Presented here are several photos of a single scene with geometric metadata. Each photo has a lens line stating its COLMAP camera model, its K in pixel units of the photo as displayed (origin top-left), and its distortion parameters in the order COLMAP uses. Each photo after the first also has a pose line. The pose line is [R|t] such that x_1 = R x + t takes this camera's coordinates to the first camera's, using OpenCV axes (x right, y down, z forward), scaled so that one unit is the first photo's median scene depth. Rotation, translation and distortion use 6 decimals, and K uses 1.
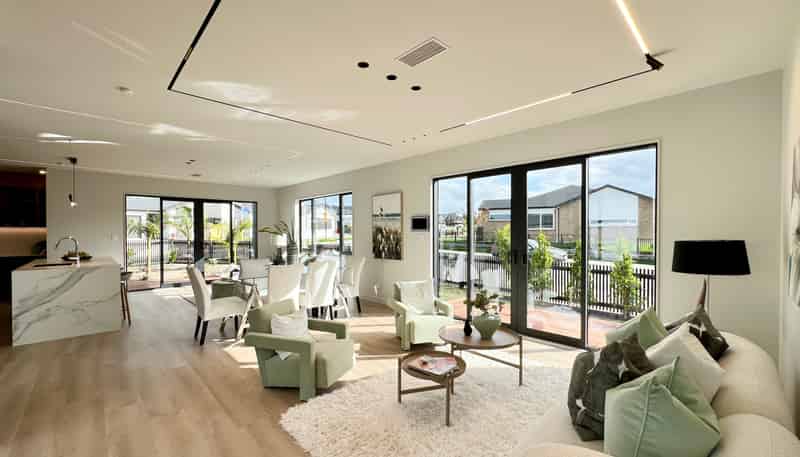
lens RADIAL K [[327.4, 0, 399.5], [0, 327.4, 245.8], [0, 0, 1]] dist [-0.000307, -0.000039]
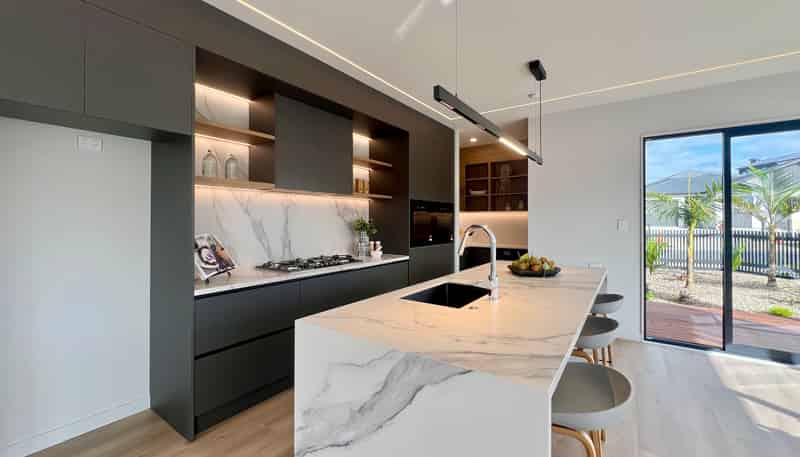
lens RADIAL K [[325.0, 0, 400.0], [0, 325.0, 228.5], [0, 0, 1]] dist [0.000499, 0.000008]
pose [[0.197119, -0.006430, -0.980358, -0.431233], [-0.015678, 0.999830, -0.009710, -0.009450], [0.980254, 0.017284, 0.196985, 0.543071]]
